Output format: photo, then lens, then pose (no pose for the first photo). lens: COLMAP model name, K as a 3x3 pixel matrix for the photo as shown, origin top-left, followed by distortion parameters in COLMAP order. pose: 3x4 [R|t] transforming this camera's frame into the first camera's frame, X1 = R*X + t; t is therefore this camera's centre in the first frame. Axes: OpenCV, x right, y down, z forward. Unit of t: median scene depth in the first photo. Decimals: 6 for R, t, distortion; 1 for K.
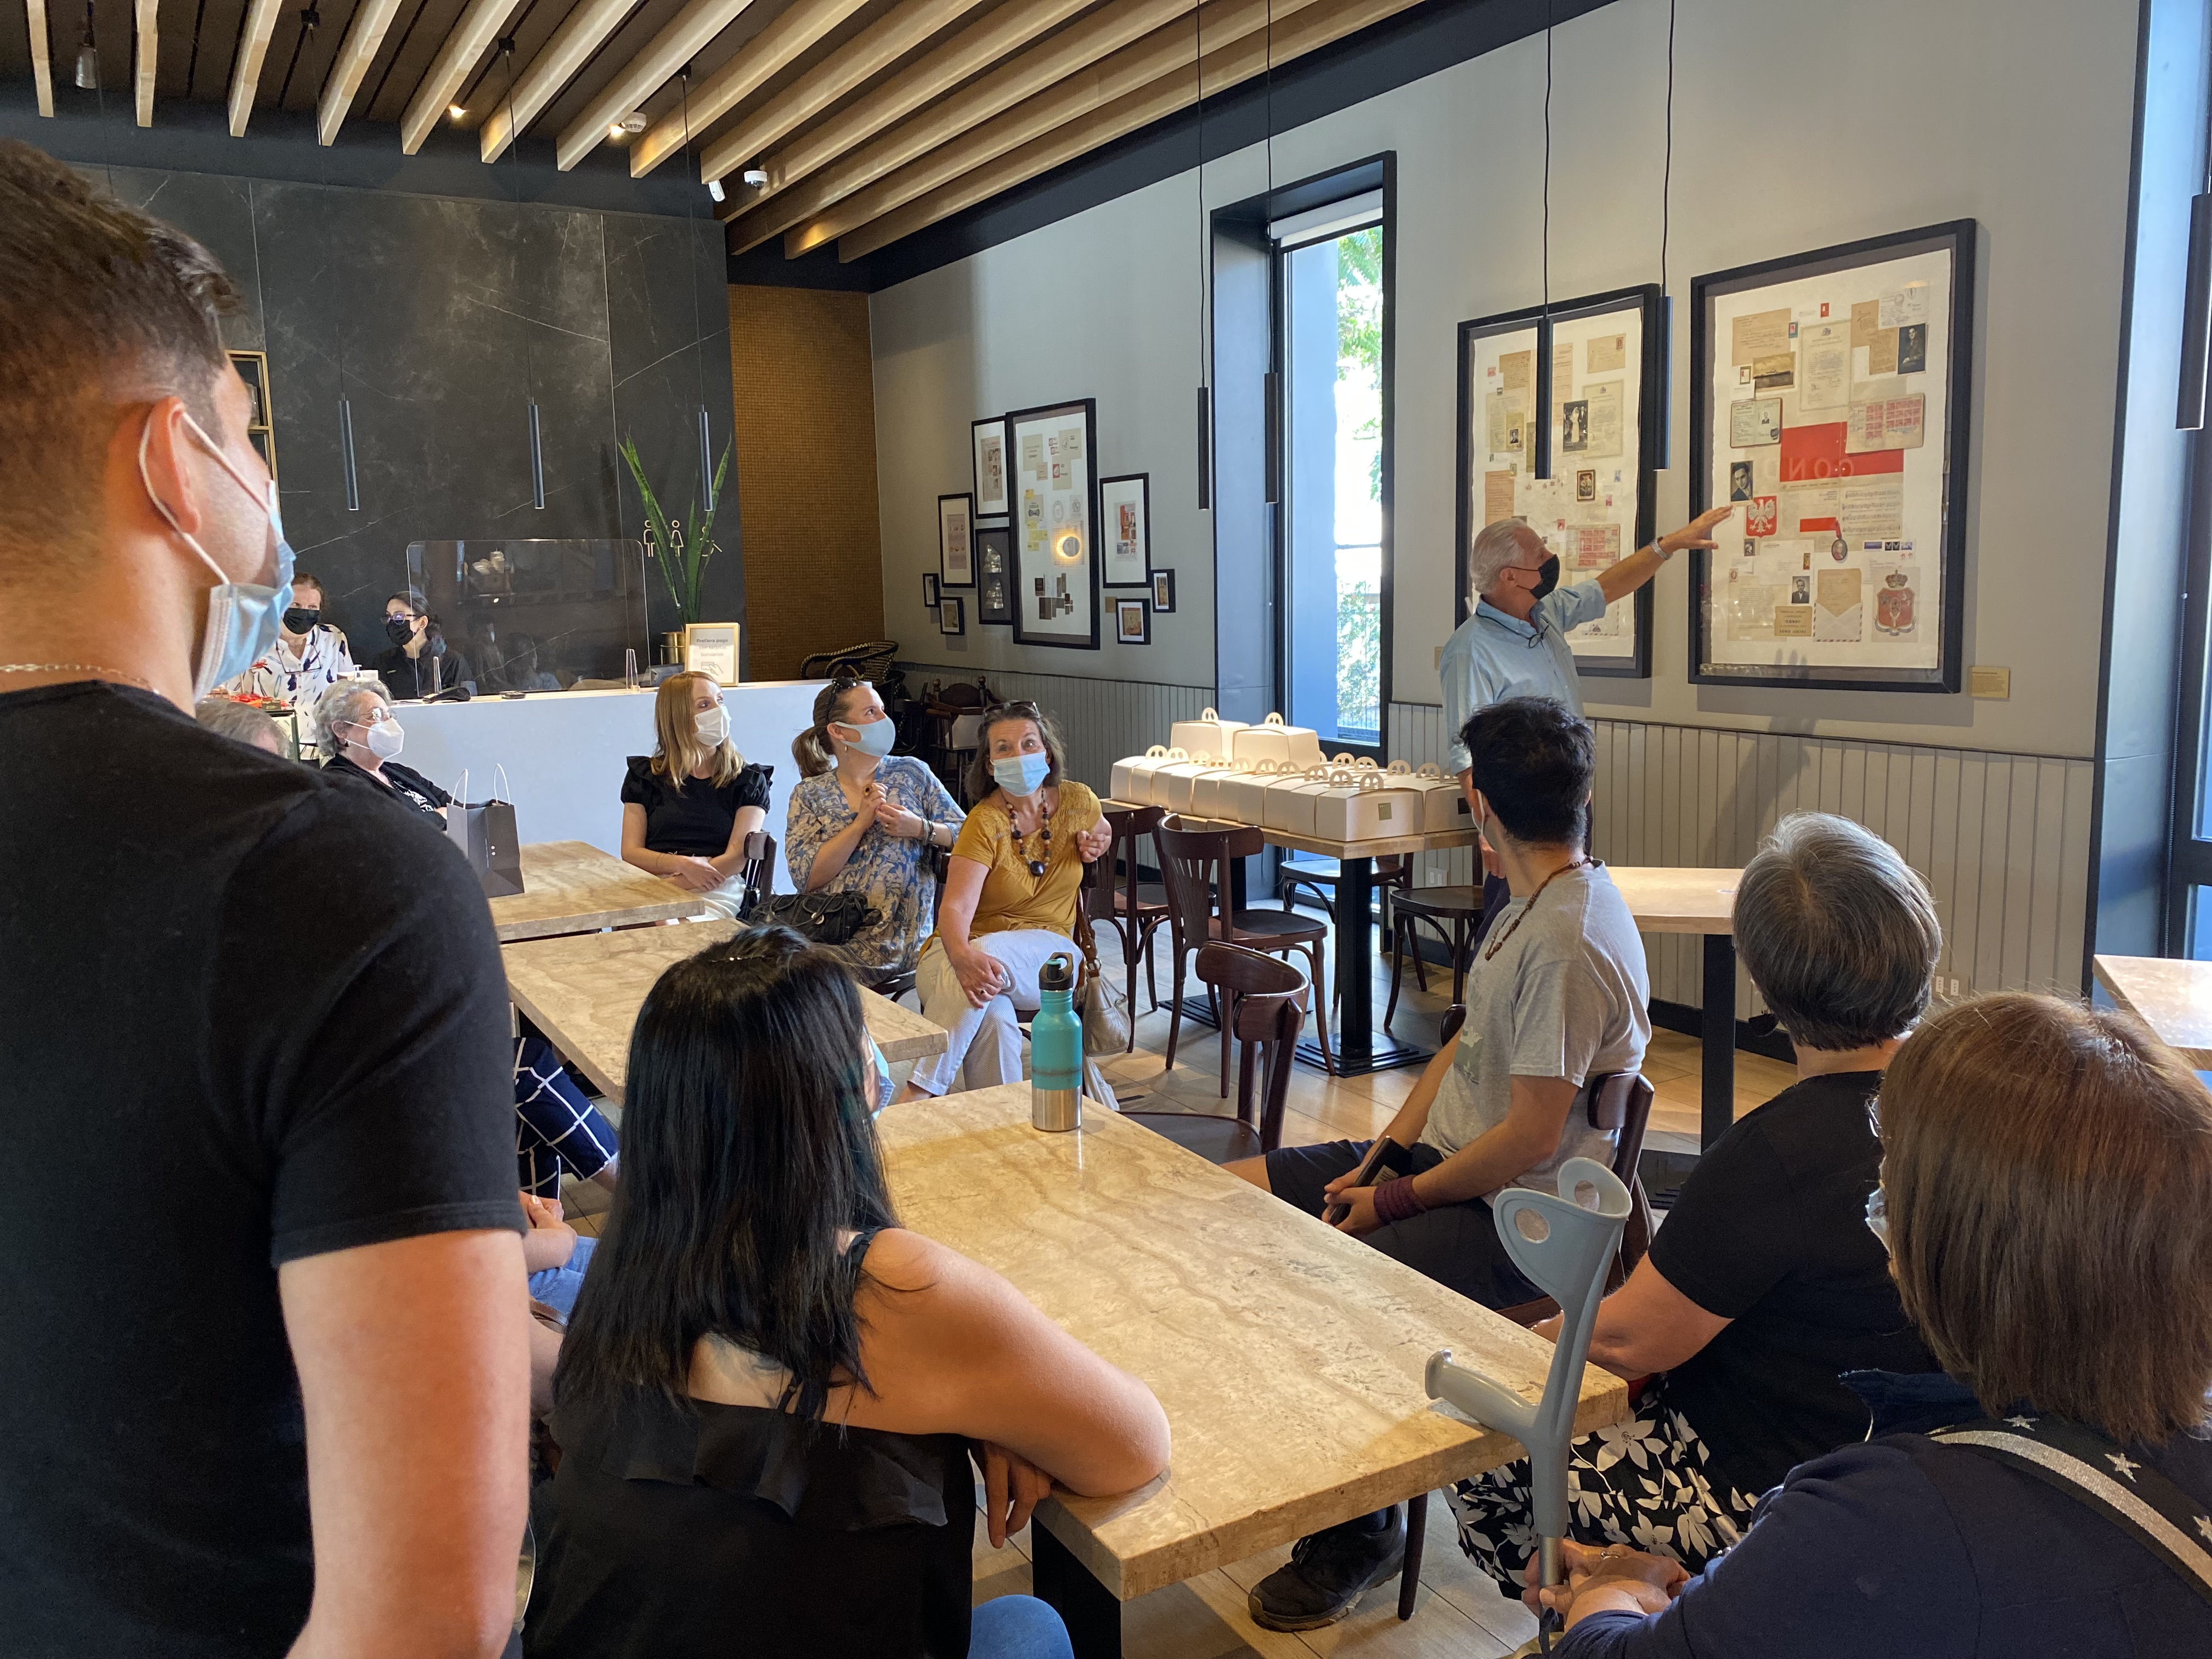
lens RADIAL K [[1700.7, 0, 1107.3], [0, 1700.7, 824.5], [0, 0, 1]] dist [0.022267, -0.027947]
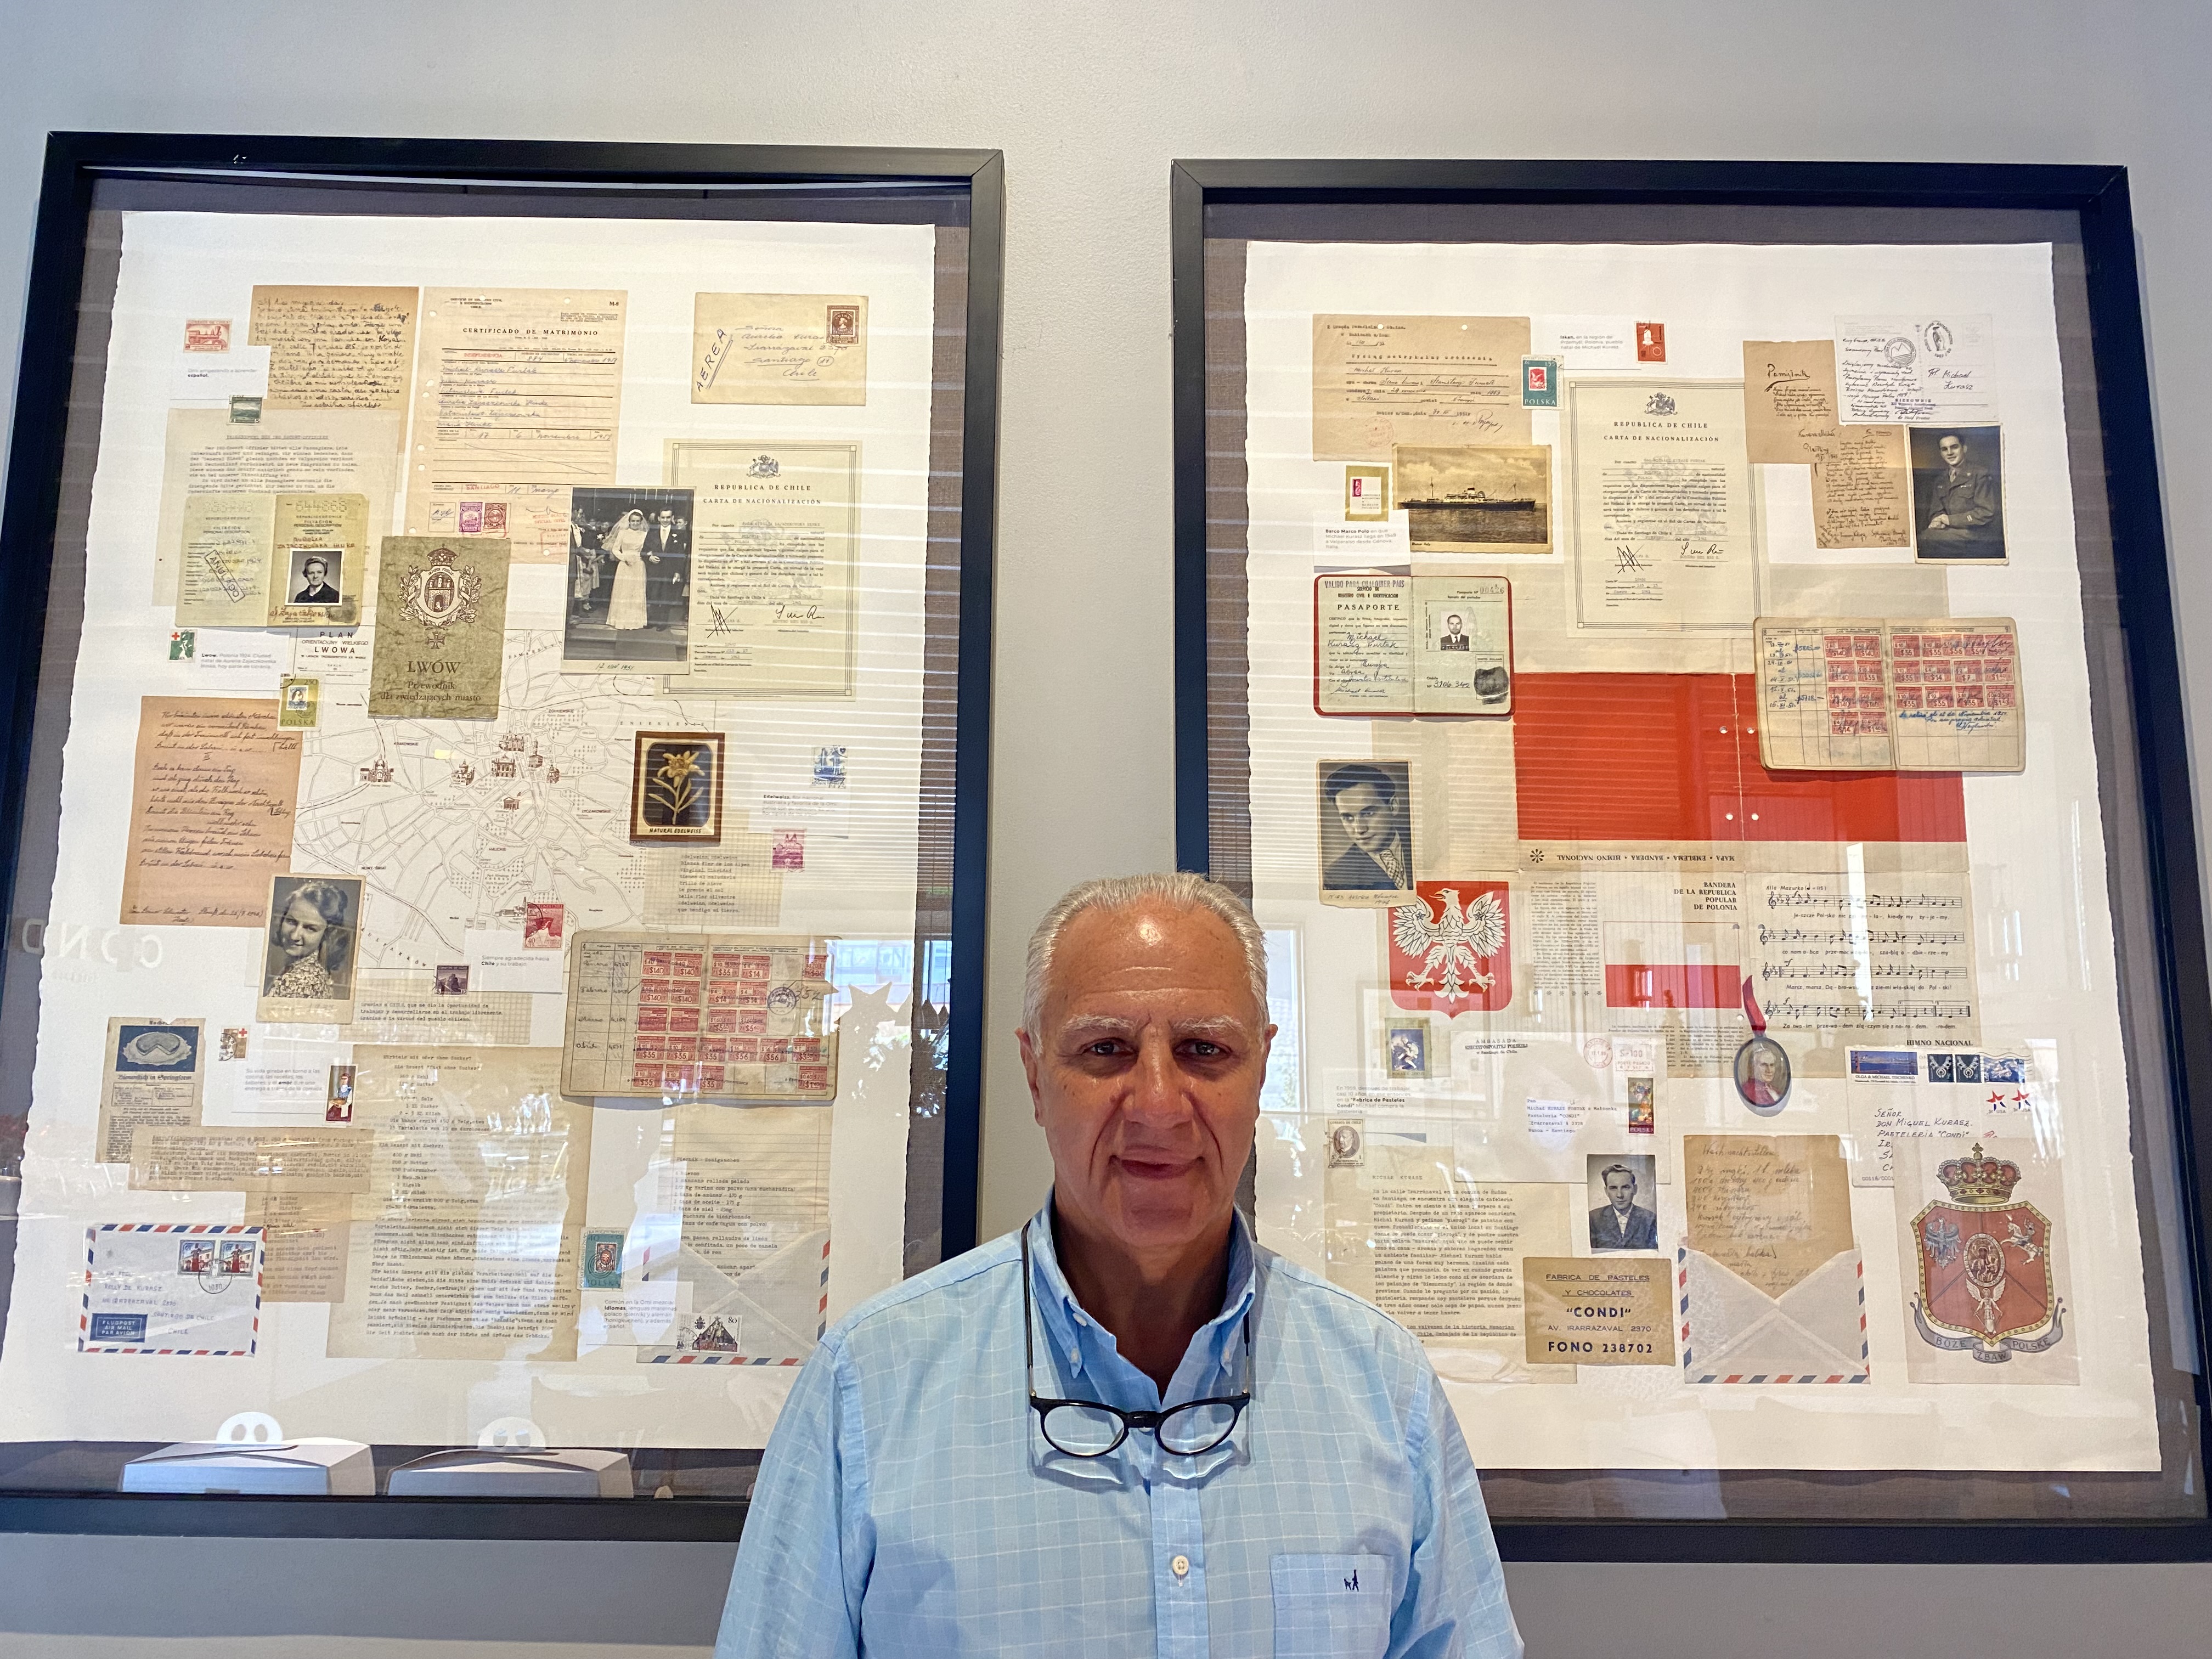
lens RADIAL K [[1700.7, 0, 1103.0], [0, 1700.7, 829.0], [0, 0, 1]] dist [0.022267, -0.027947]
pose [[0.501232, 0.168992, 0.848651, 0.101194], [0.099523, 0.962978, -0.250538, -0.135577], [-0.859571, 0.210038, 0.465857, 0.933067]]
